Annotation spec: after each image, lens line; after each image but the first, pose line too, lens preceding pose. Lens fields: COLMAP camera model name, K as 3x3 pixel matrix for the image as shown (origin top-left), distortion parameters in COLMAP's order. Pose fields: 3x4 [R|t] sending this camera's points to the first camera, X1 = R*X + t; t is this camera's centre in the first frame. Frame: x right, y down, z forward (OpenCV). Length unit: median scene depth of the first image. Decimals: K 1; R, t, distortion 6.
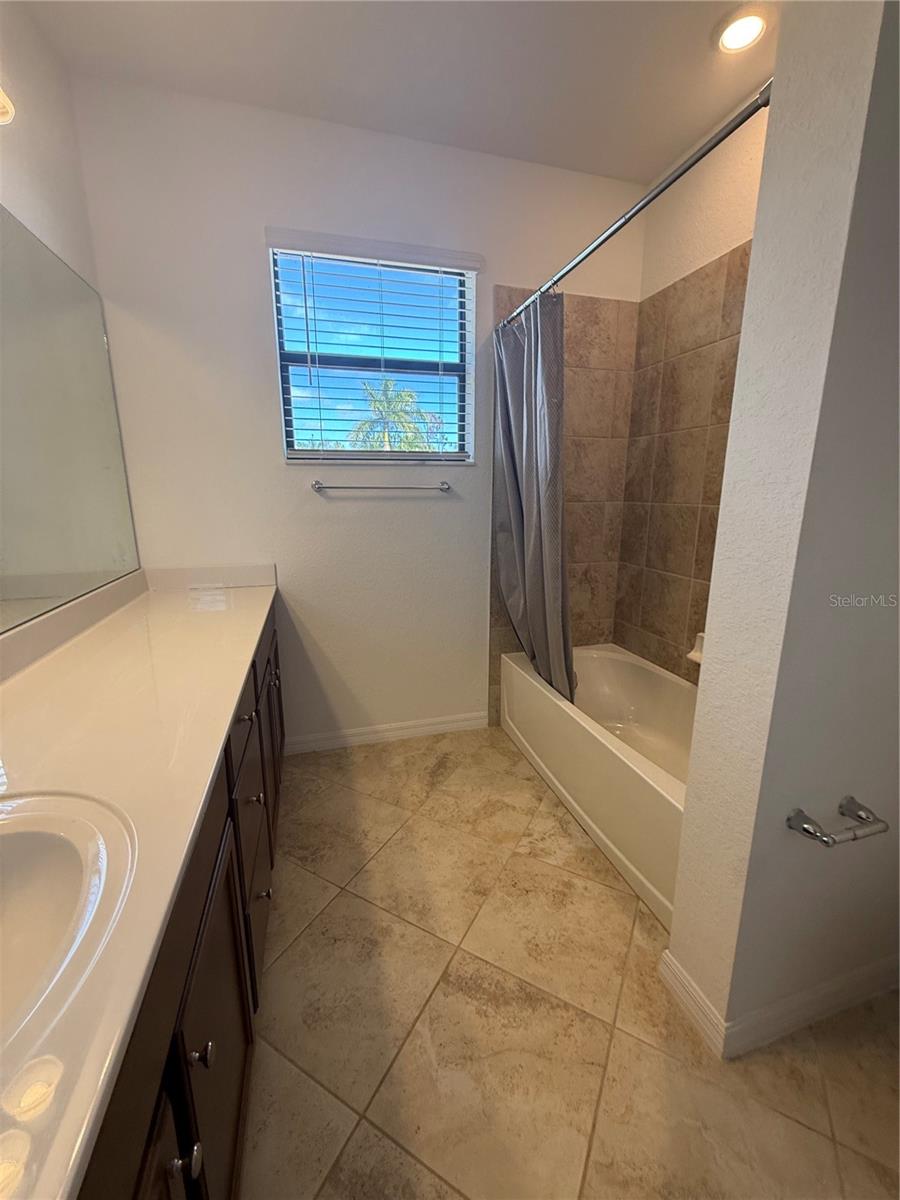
lens RADIAL K [[484.0, 0, 455.0], [0, 484.0, 596.8], [0, 0, 1]] dist [0.001743, 0.000163]
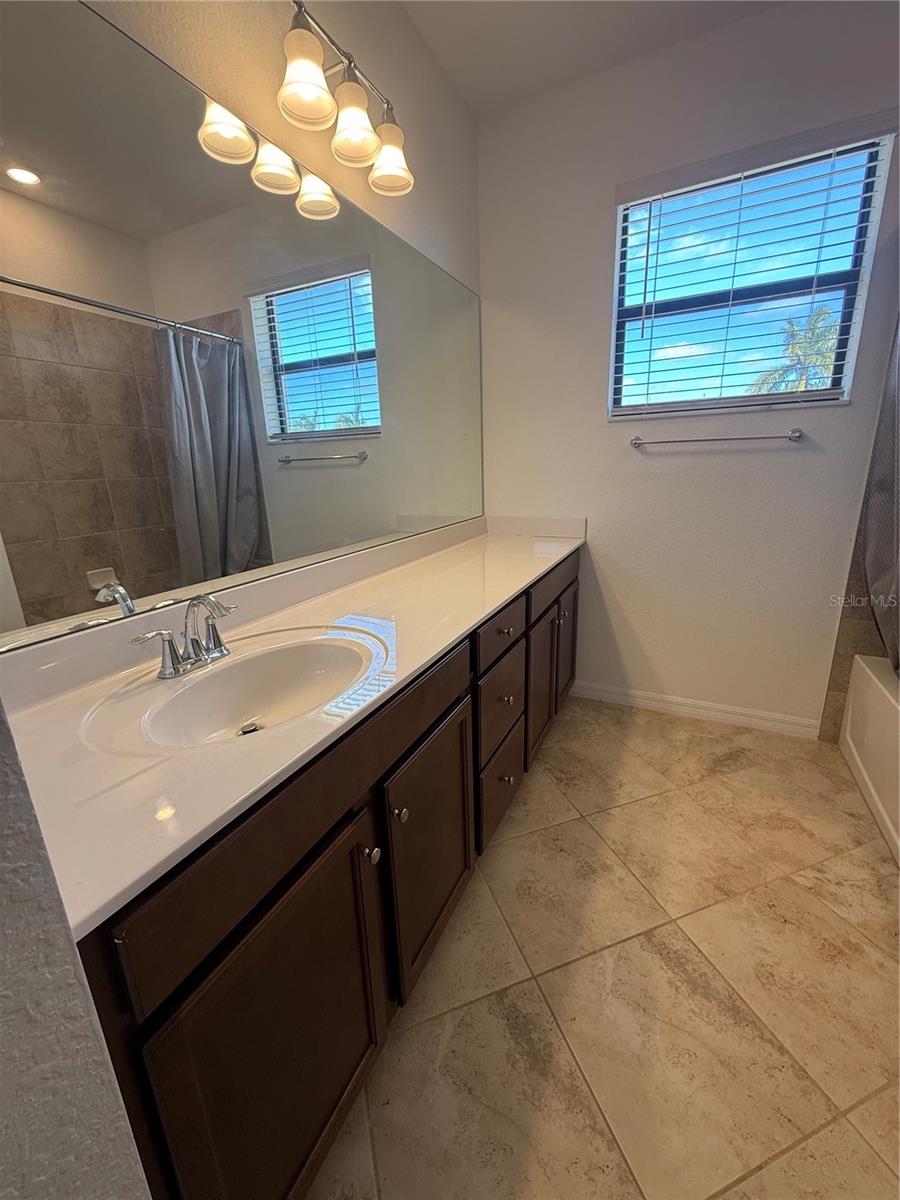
lens RADIAL K [[484.0, 0, 445.9], [0, 484.0, 598.6], [0, 0, 1]] dist [0.001743, 0.000163]
pose [[0.734338, 0.159565, -0.659762, 0.147800], [-0.117582, 0.987186, 0.107881, 0.031902], [0.668522, -0.001645, 0.743690, -0.009313]]
